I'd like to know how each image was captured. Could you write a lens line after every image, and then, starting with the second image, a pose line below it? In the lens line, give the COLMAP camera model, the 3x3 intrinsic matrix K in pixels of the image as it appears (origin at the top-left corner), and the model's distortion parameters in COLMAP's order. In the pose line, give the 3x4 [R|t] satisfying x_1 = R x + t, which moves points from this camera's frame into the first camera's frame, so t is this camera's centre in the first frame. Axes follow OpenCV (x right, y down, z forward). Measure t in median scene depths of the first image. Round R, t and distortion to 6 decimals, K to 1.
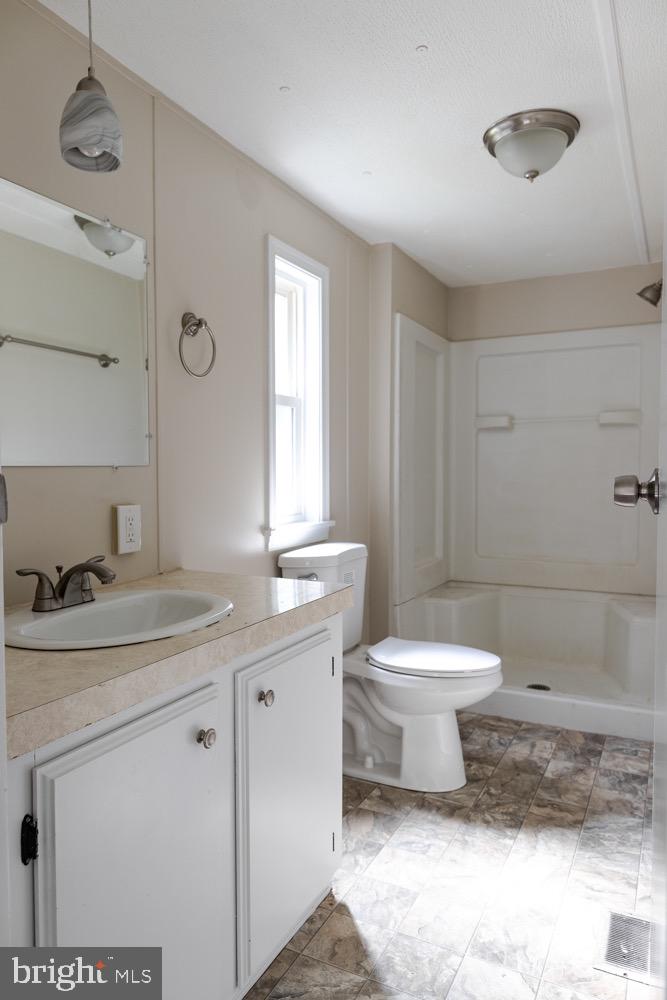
lens RADIAL K [[690.0, 0, 327.0], [0, 690.0, 497.7], [0, 0, 1]] dist [0.009785, -0.005182]
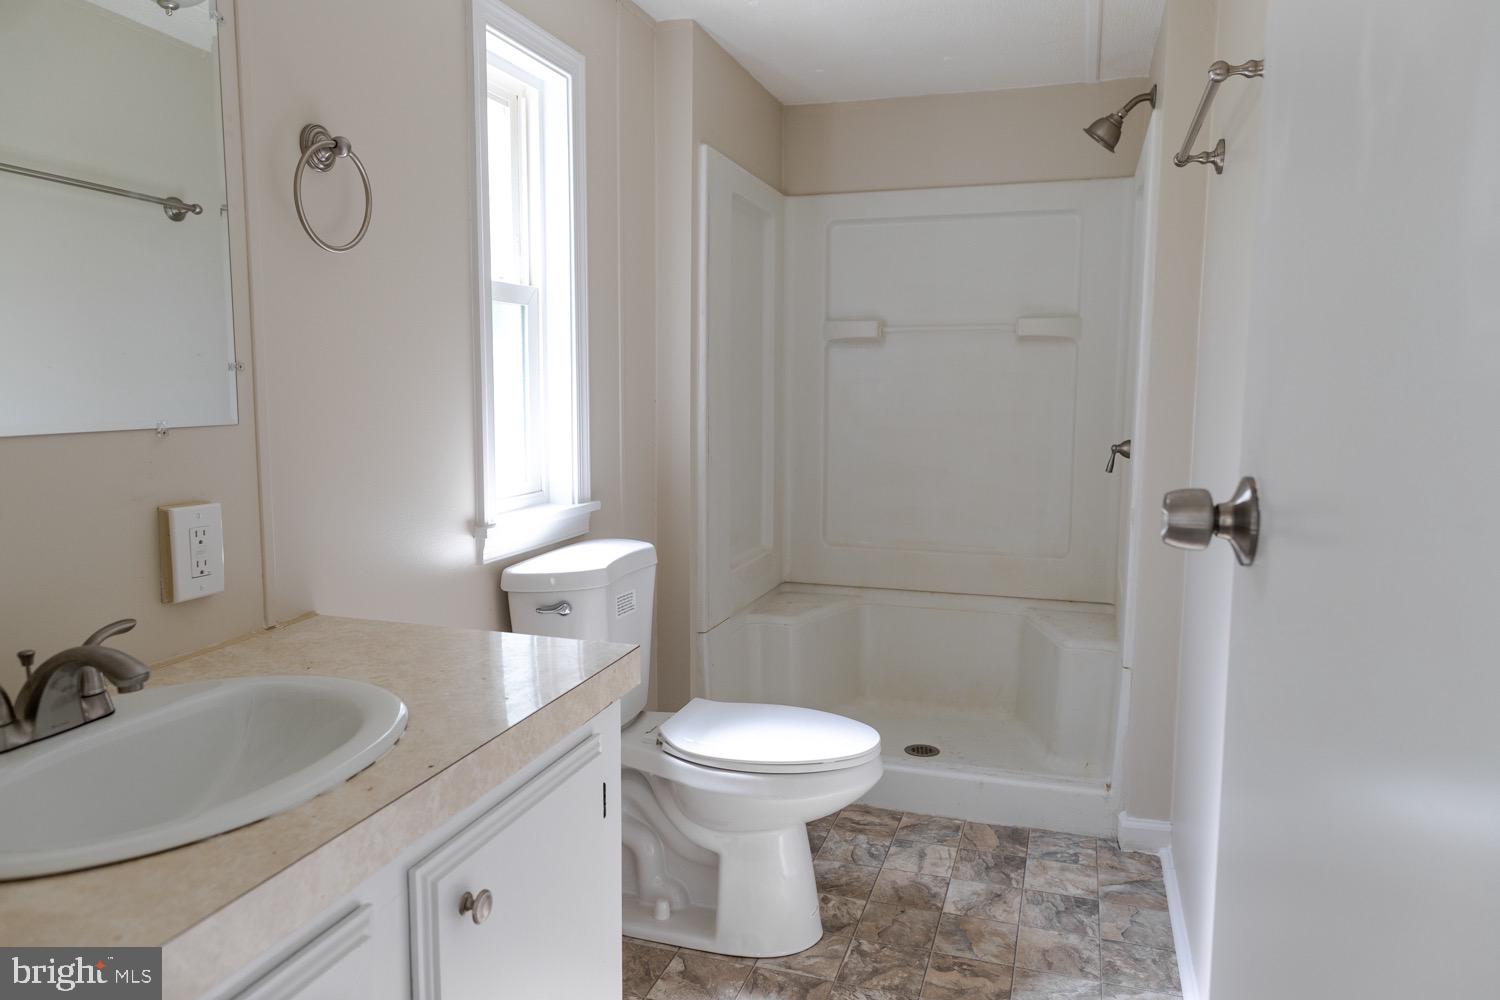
lens RADIAL K [[1035.0, 0, 751.9], [0, 1035.0, 500.0], [0, 0, 1]] dist [0.009785, -0.005182]
pose [[0.986704, -0.011245, 0.162141, -0.004440], [-0.000082, 0.997569, 0.069681, -0.033790], [-0.162531, -0.068768, 0.984304, 0.132290]]
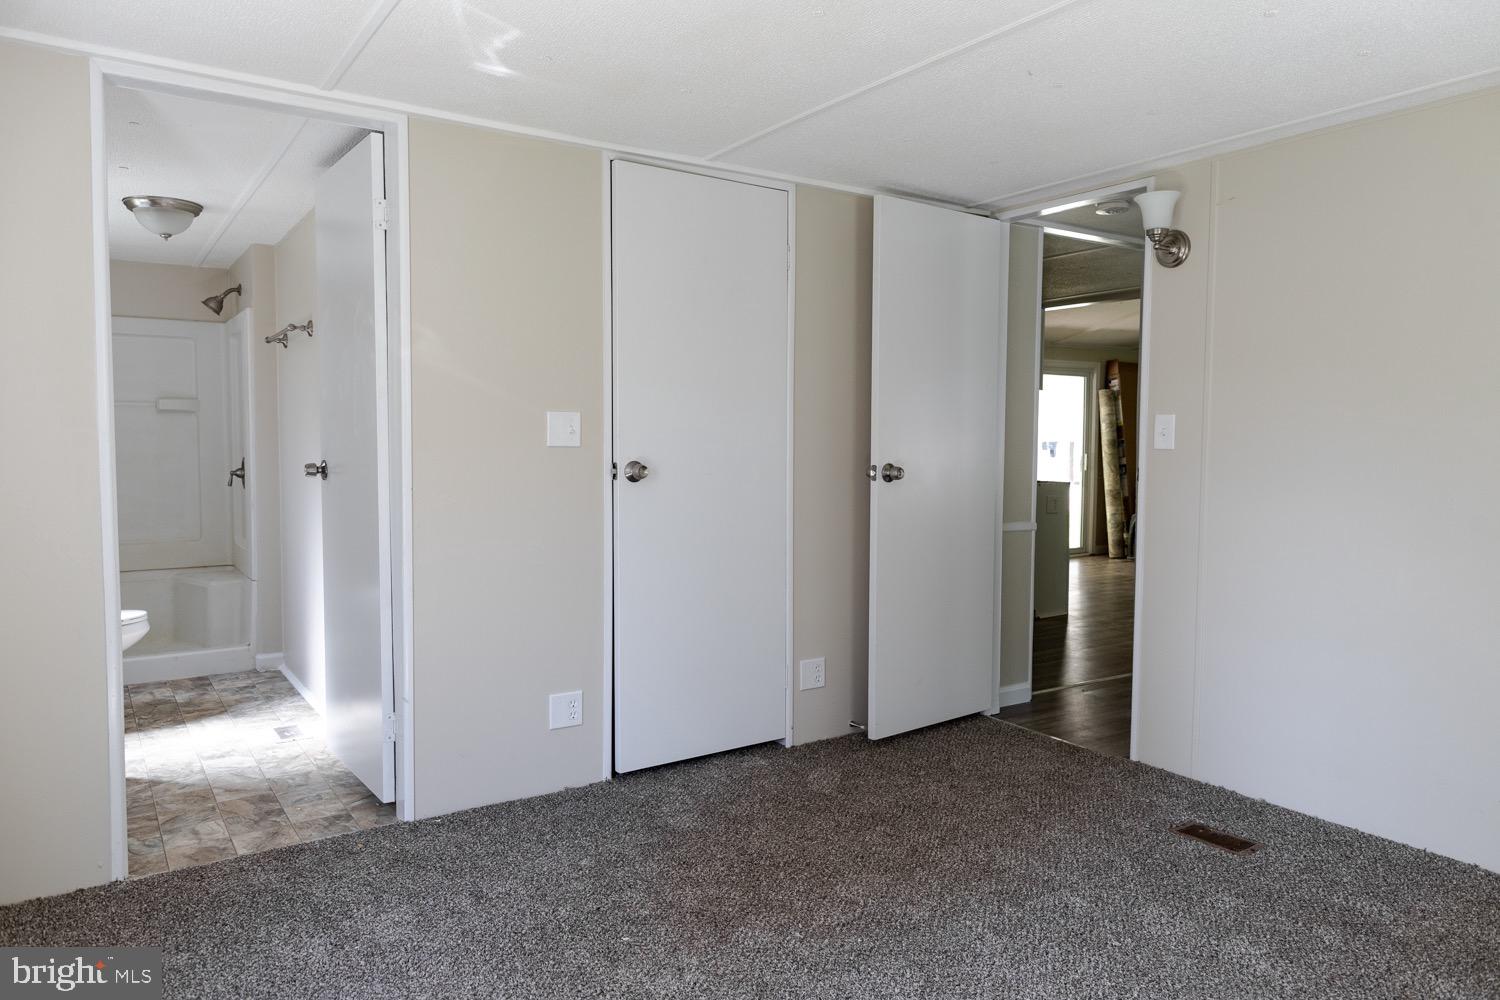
lens RADIAL K [[1035.0, 0, 757.3], [0, 1035.0, 499.0], [0, 0, 1]] dist [0.009785, -0.005182]
pose [[0.495164, -0.047898, 0.867478, -0.779008], [0.034031, 0.998782, 0.035723, 0.005635], [-0.868133, 0.011833, 0.496191, -0.844264]]
